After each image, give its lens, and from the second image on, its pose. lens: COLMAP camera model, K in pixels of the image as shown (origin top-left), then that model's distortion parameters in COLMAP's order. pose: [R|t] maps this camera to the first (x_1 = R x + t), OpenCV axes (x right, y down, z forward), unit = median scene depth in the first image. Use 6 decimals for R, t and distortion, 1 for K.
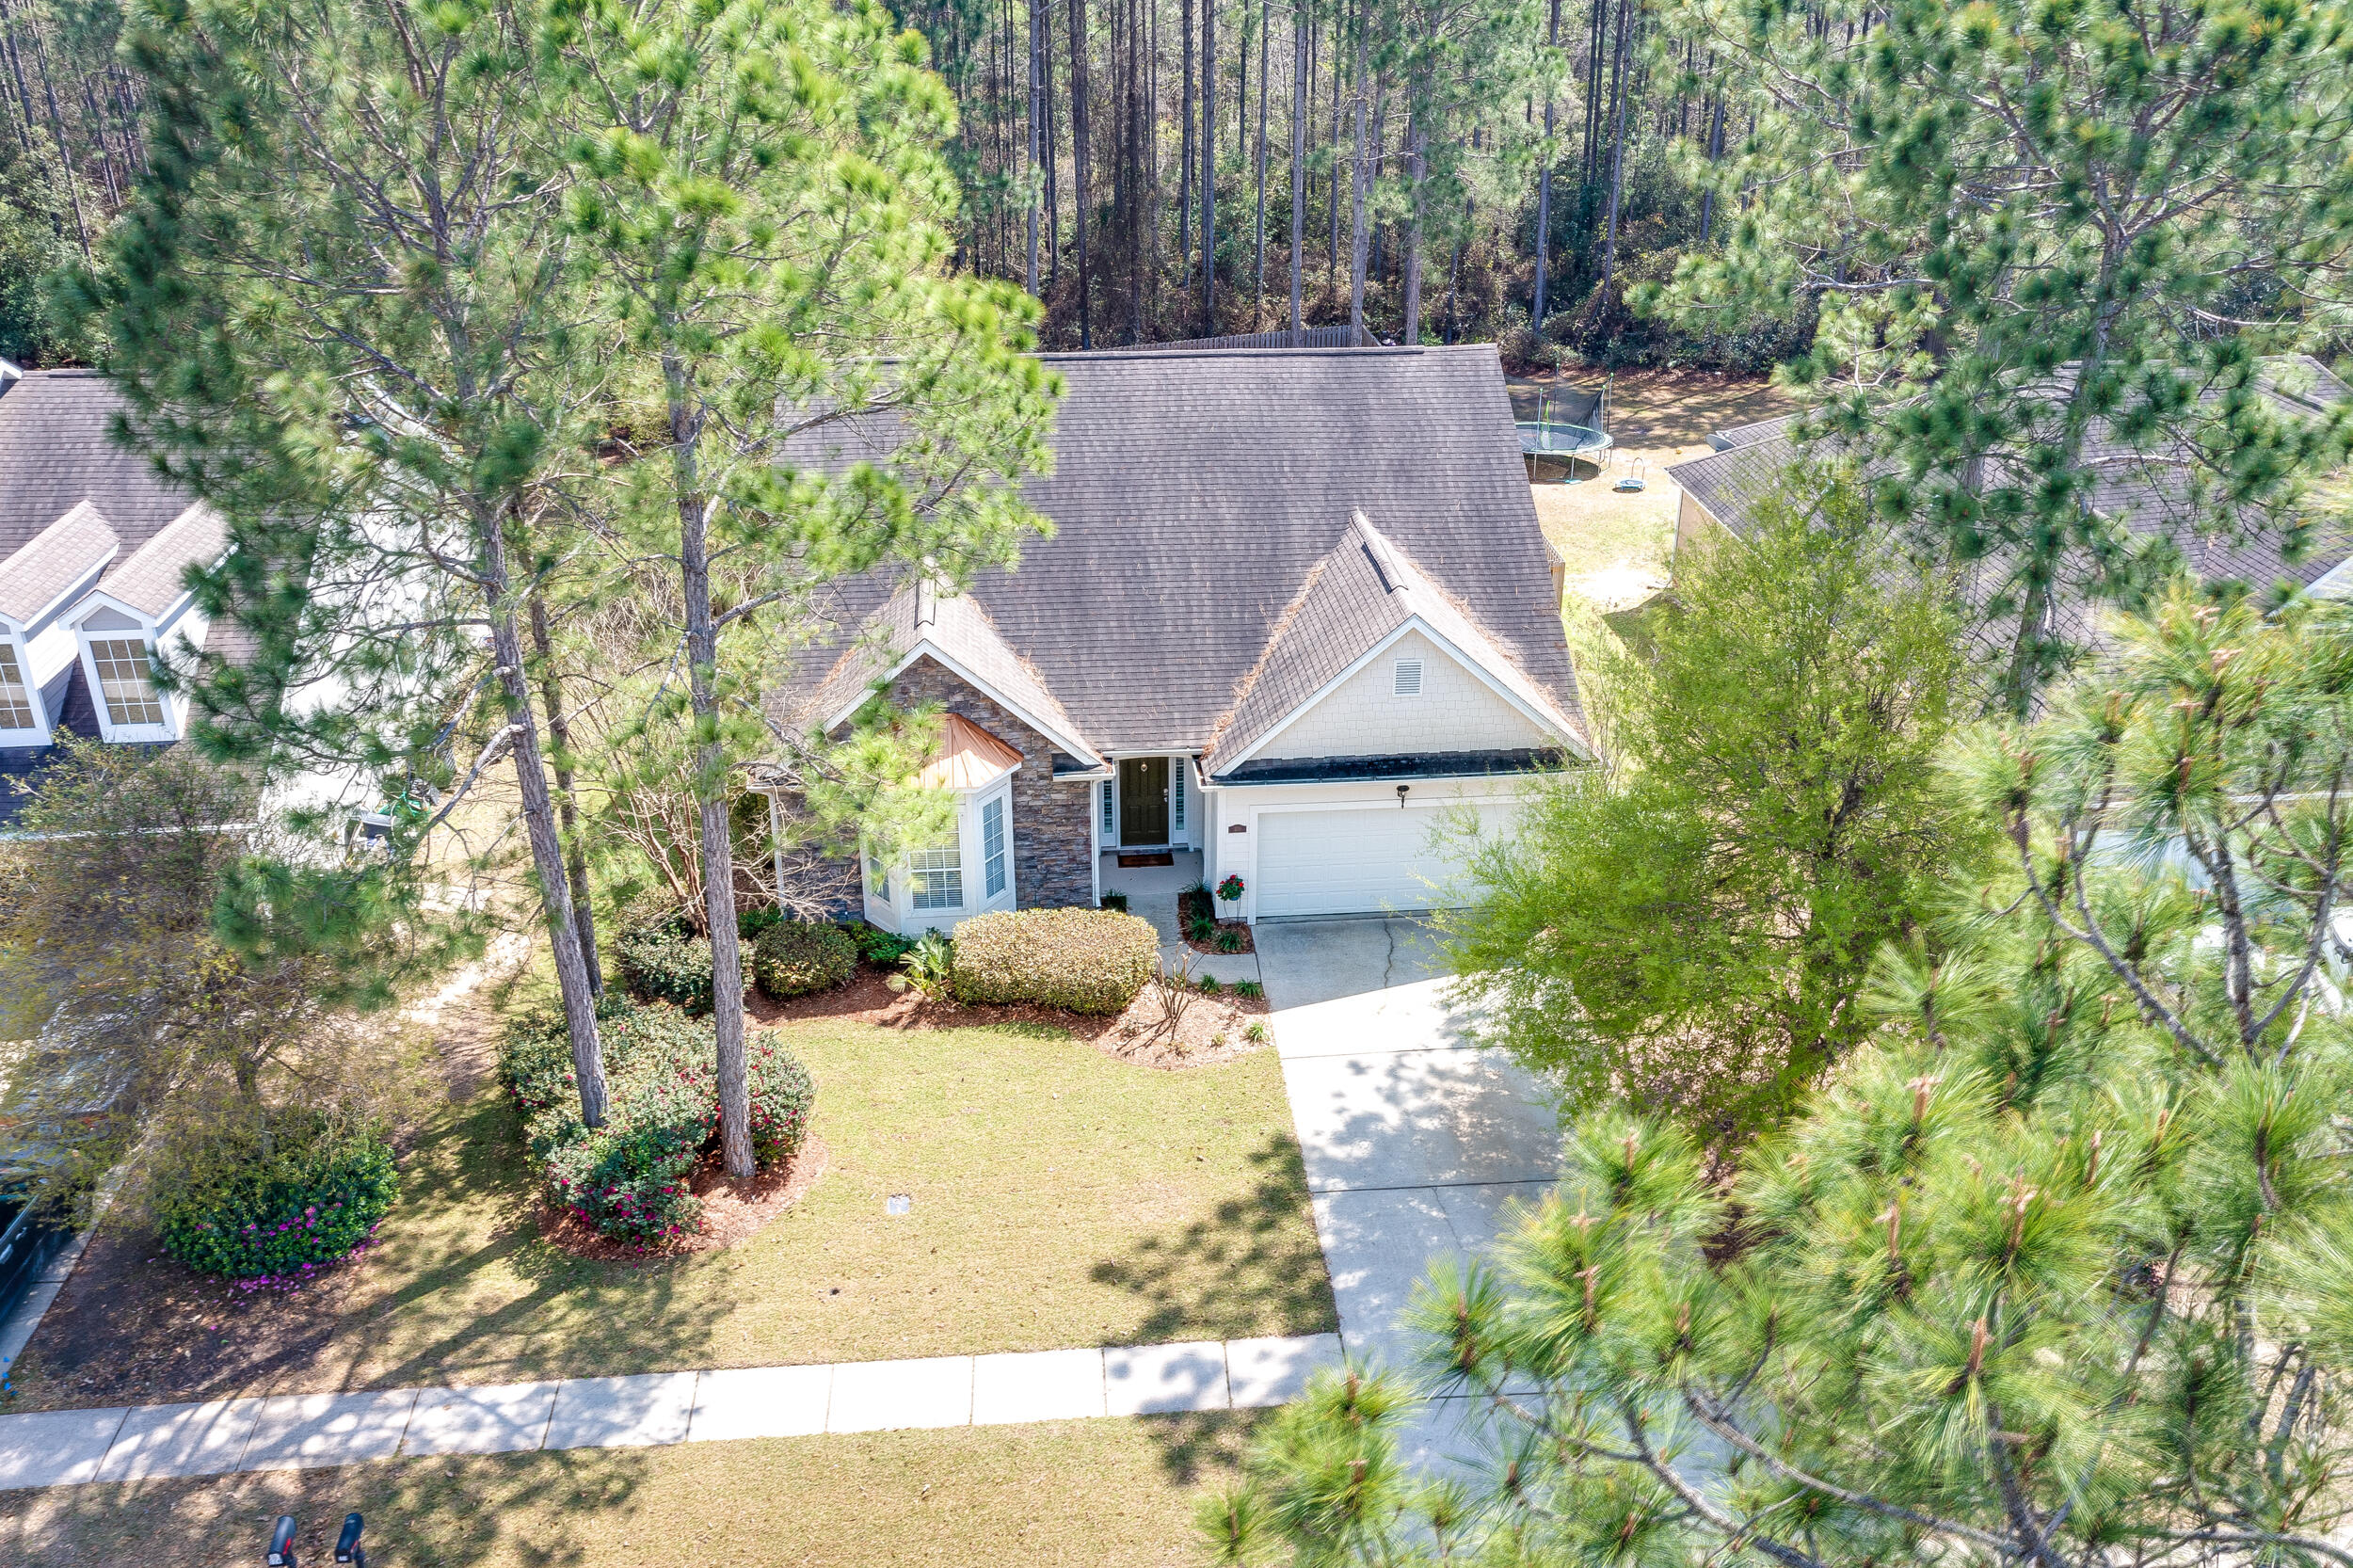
lens RADIAL K [[1951.2, 0, 1130.5], [0, 1951.2, 815.2], [0, 0, 1]] dist [0.002785, 0.004869]
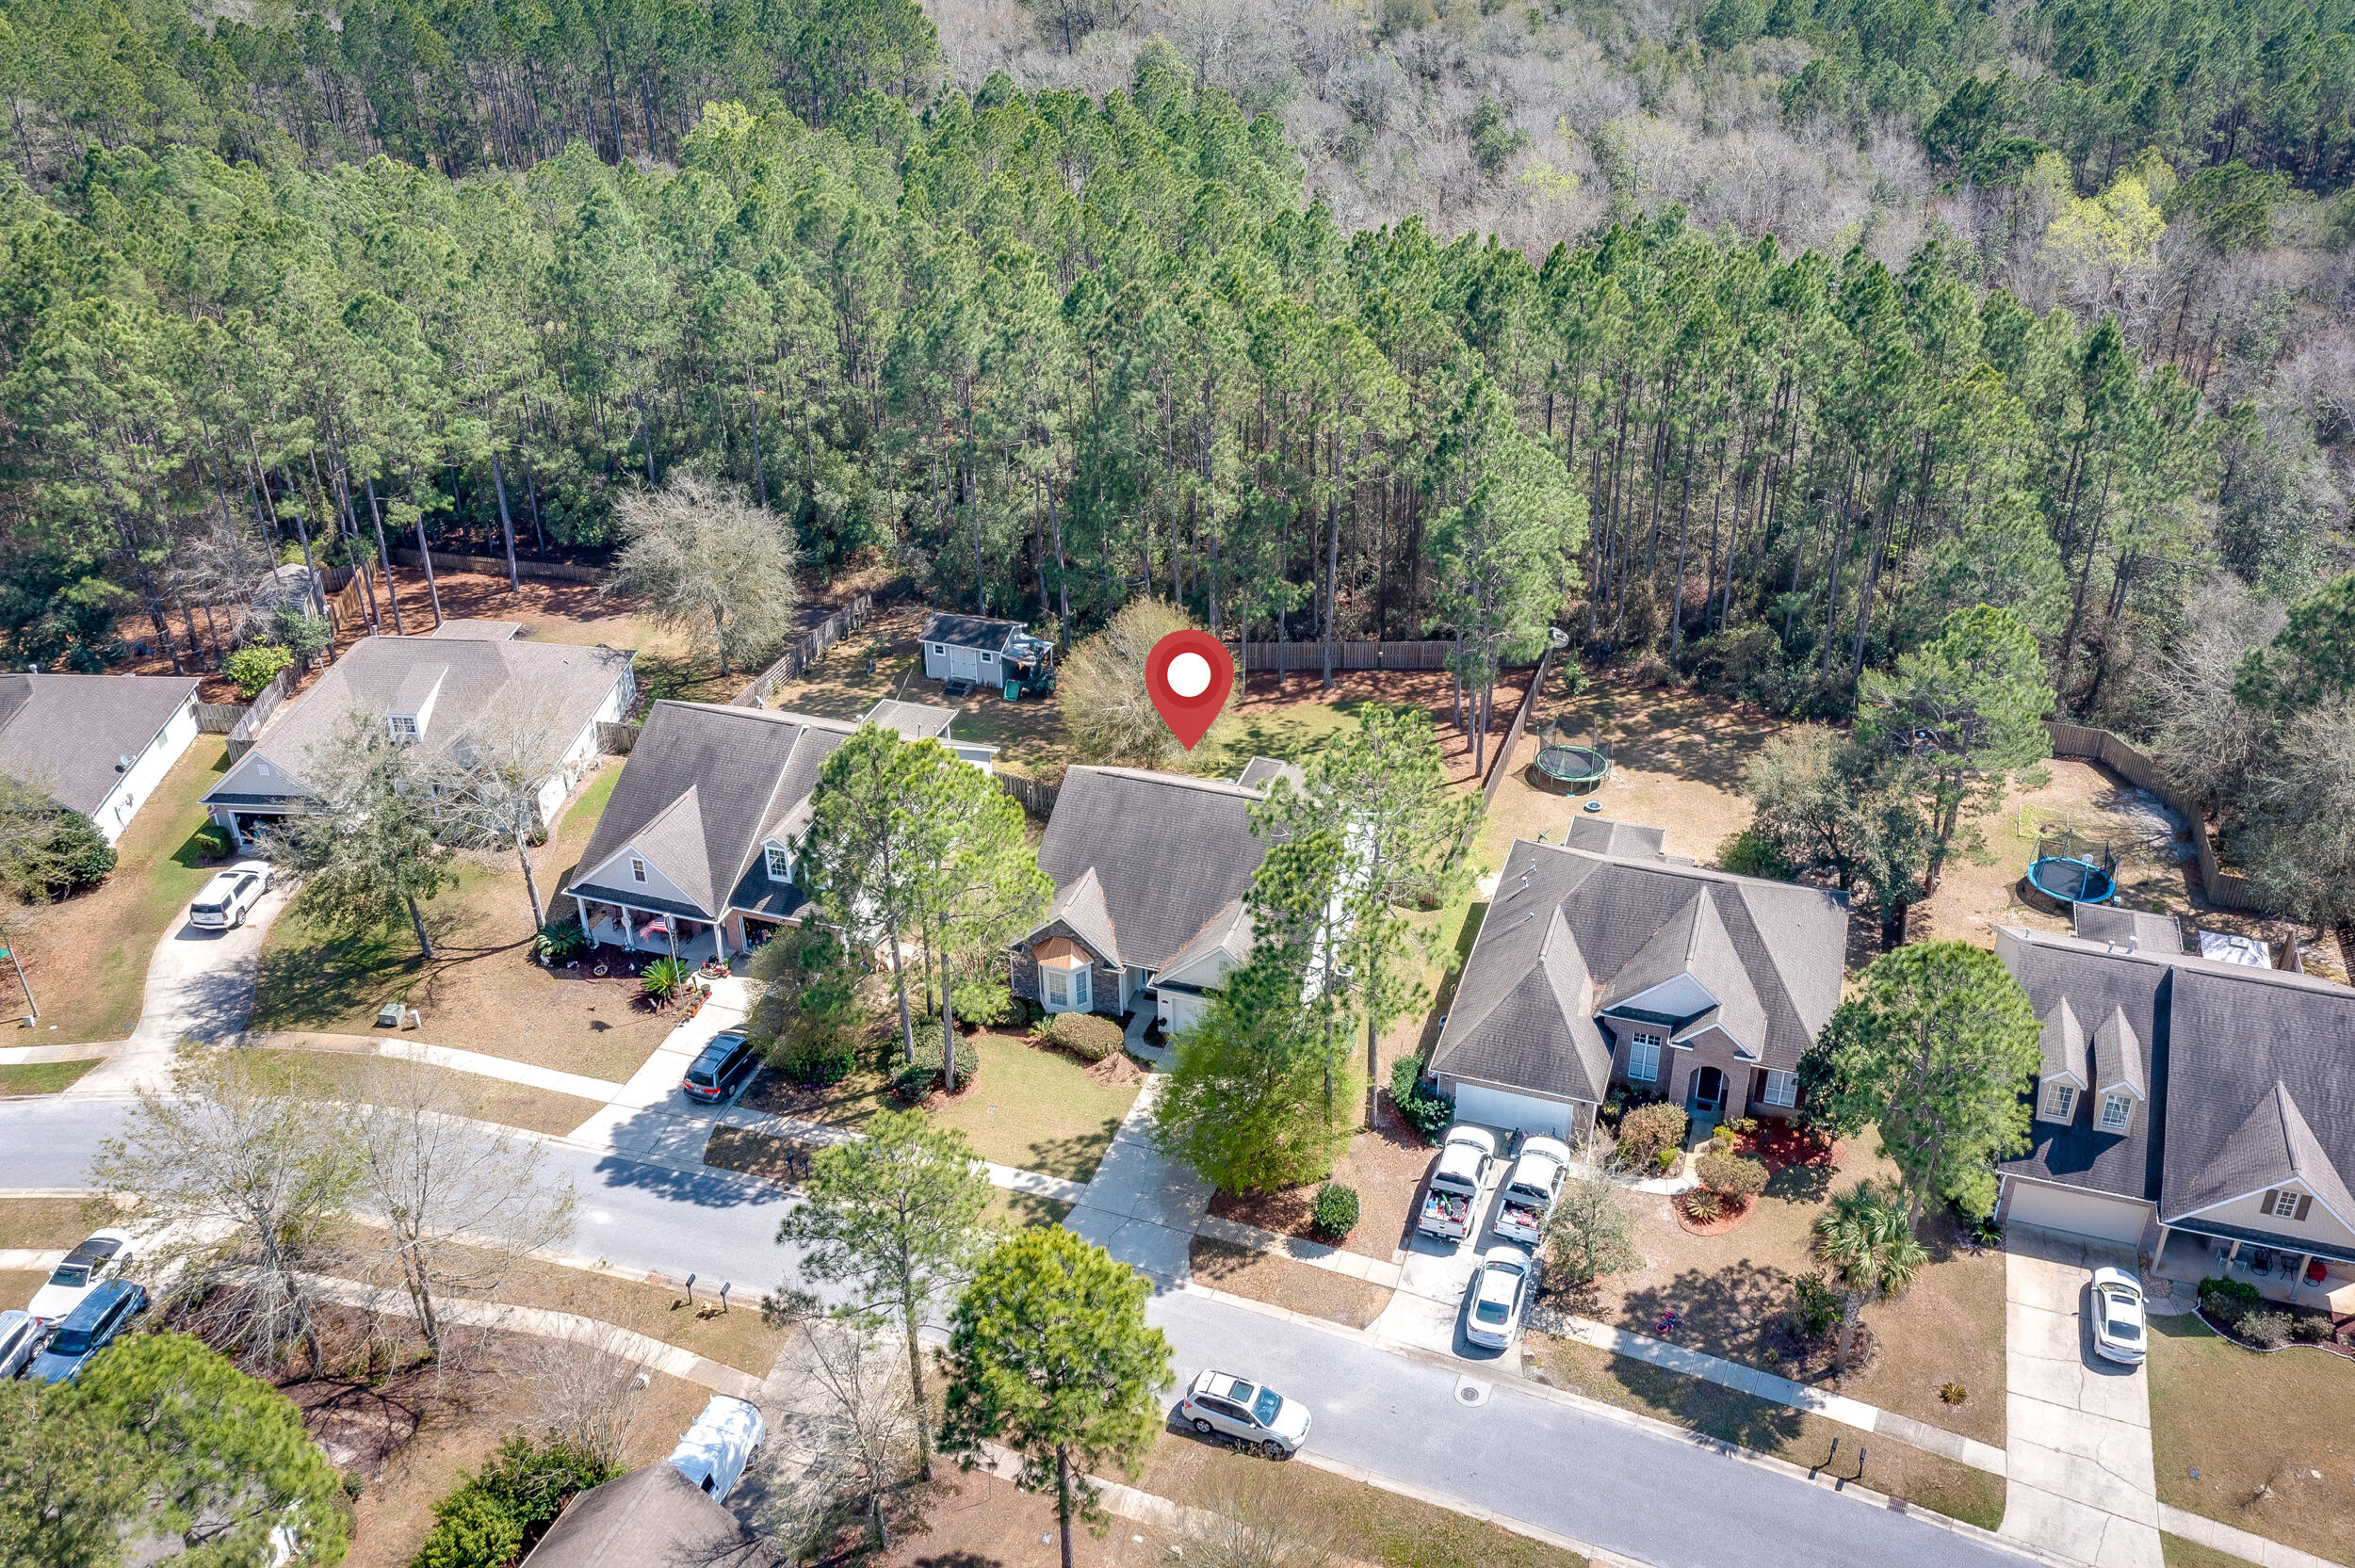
lens RADIAL K [[1956.3, 0, 1229.0], [0, 1956.3, 778.8], [0, 0, 1]] dist [-0.000015, -0.006496]
pose [[0.927431, 0.198757, -0.316809, 0.973173], [-0.174429, 0.979195, 0.103693, -0.616697], [0.330828, -0.040907, 0.942804, -1.566546]]
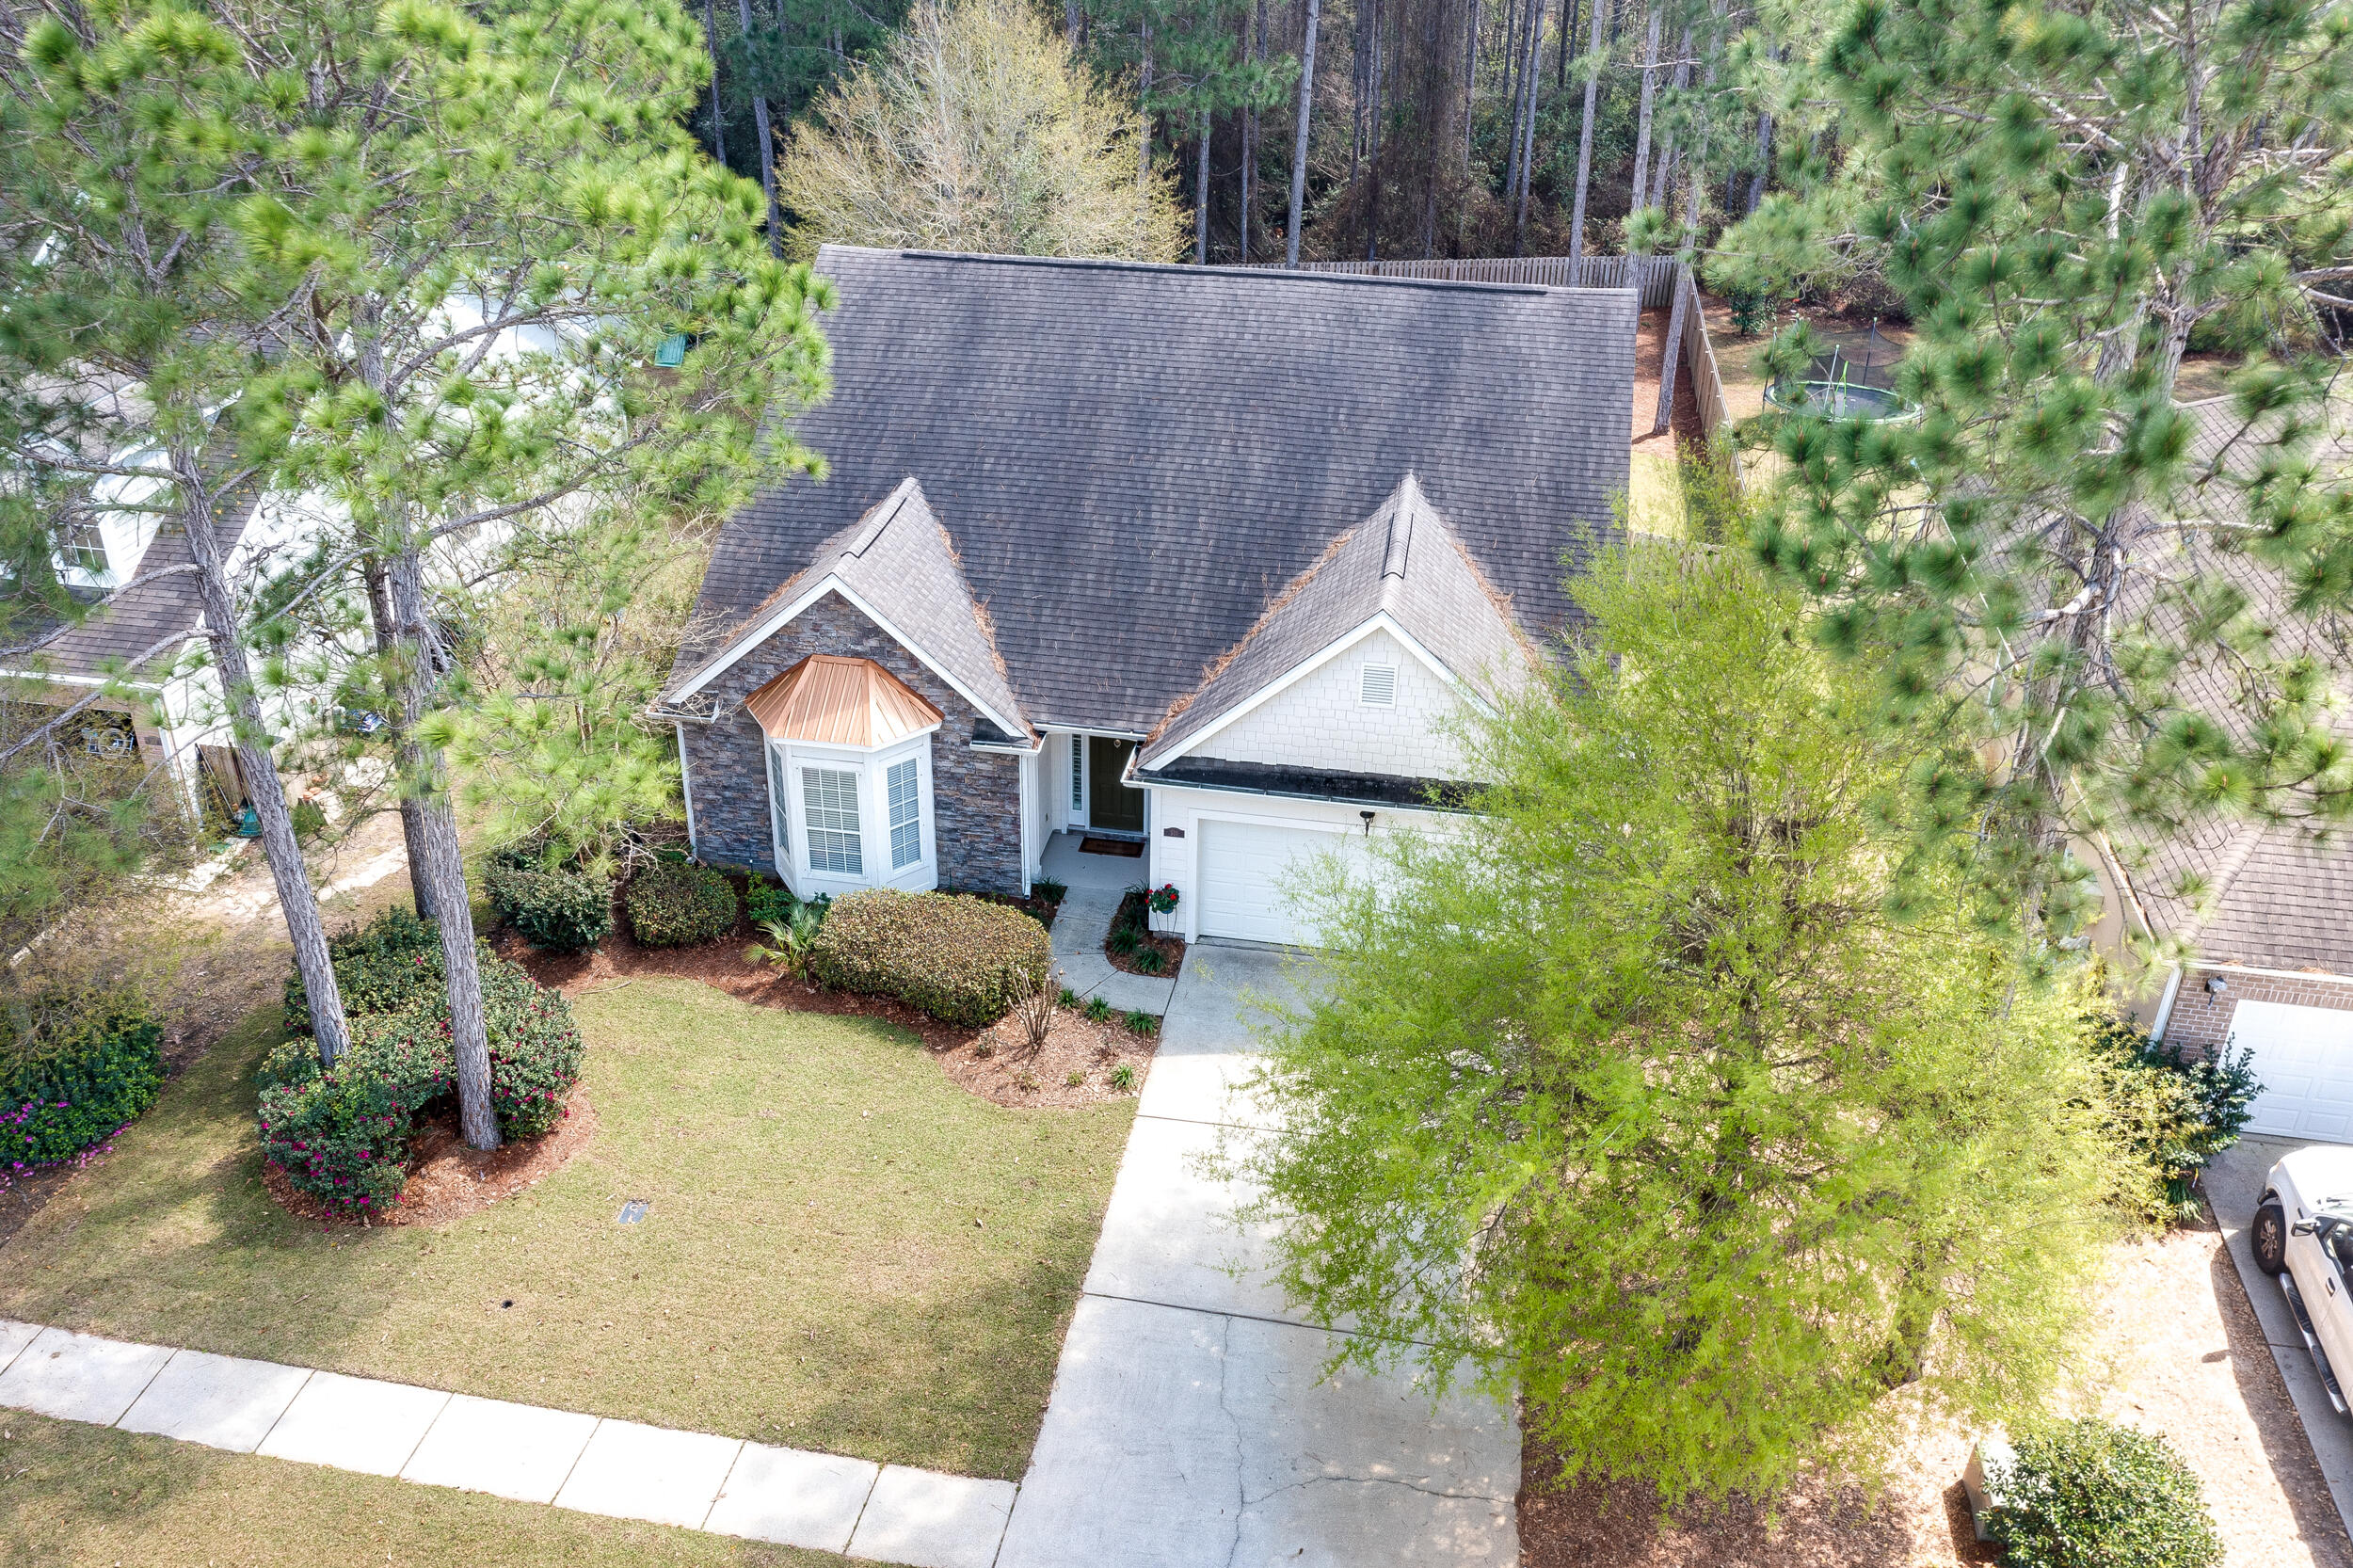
lens RADIAL K [[1915.7, 0, 1116.6], [0, 1915.7, 785.6], [0, 0, 1]] dist [0.004022, 0.001009]
pose [[0.964245, 0.139541, -0.225298, 0.227854], [-0.130437, 0.989937, 0.054877, -0.059226], [0.230688, -0.023528, 0.972743, 0.184020]]
